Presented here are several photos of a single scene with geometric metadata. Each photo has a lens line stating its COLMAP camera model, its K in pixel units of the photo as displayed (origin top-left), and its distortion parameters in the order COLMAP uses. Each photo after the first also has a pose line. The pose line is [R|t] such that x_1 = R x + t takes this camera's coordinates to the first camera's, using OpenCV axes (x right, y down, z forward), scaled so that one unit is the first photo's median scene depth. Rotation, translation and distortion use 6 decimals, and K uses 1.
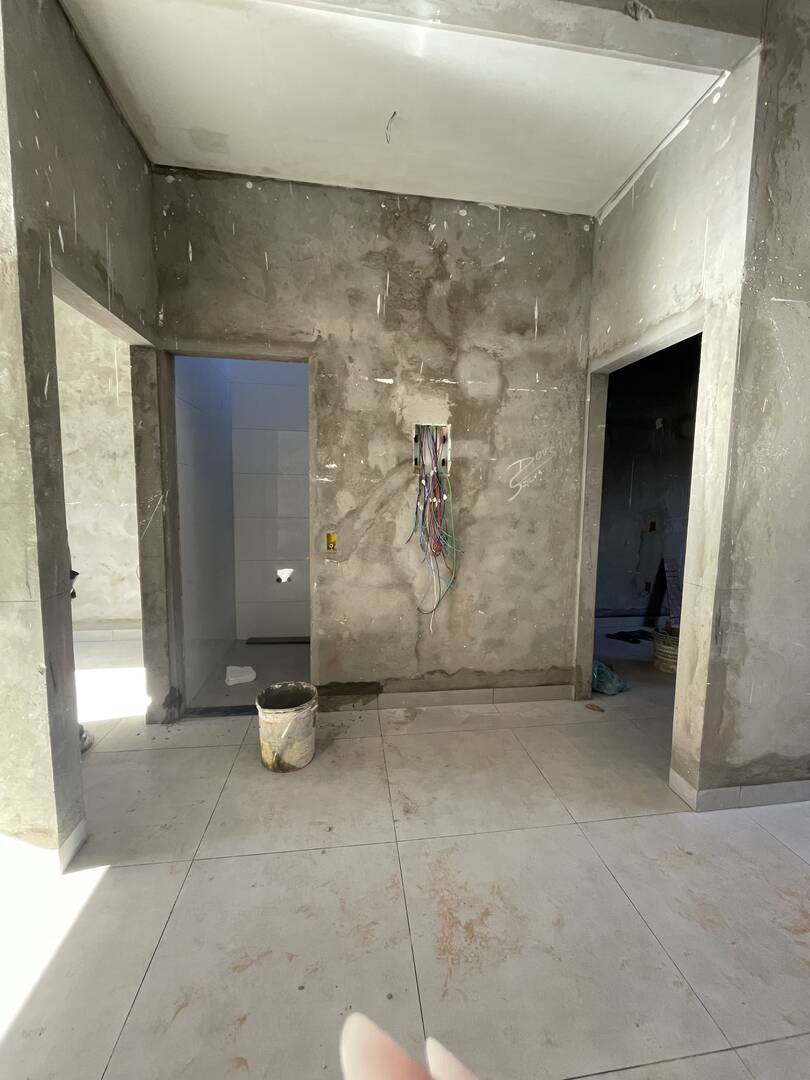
lens RADIAL K [[438.5, 0, 410.2], [0, 438.5, 539.4], [0, 0, 1]] dist [-0.001089, -0.000011]
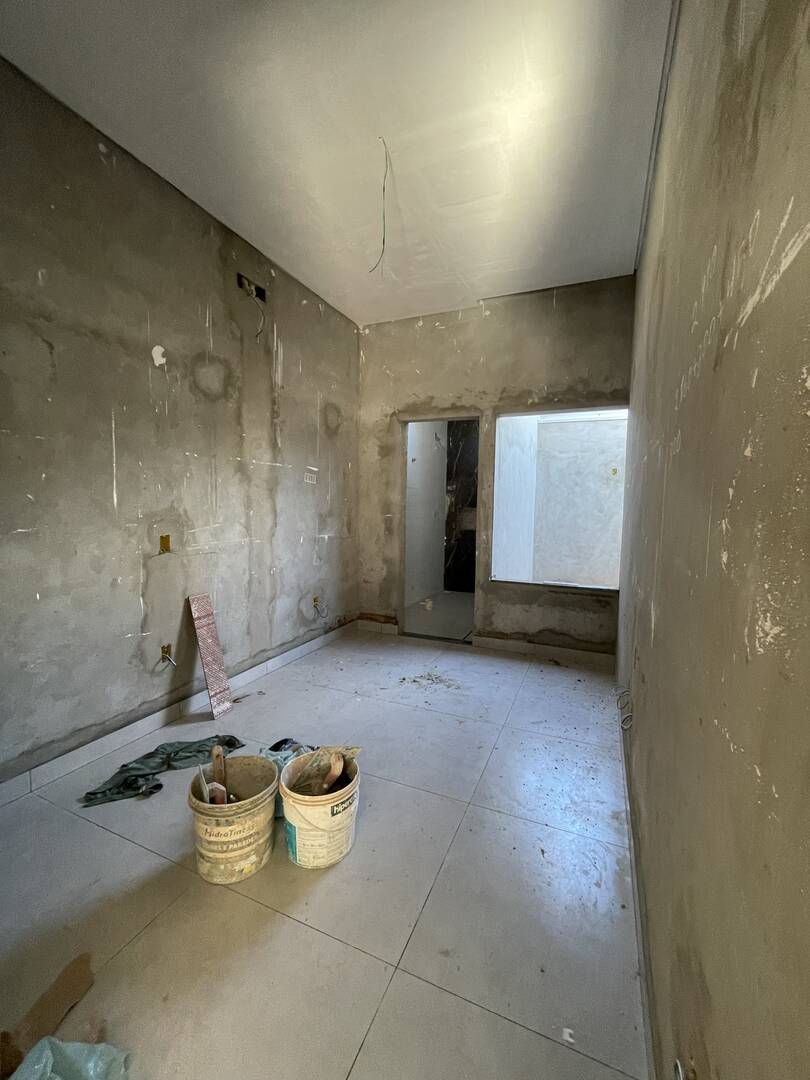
lens RADIAL K [[438.5, 0, 411.2], [0, 438.5, 538.5], [0, 0, 1]] dist [-0.001089, -0.000011]
pose [[0.522923, -0.070263, 0.849479, 0.247329], [0.074216, 0.996565, 0.036744, -0.033640], [-0.849143, 0.043831, 0.526342, 0.446514]]
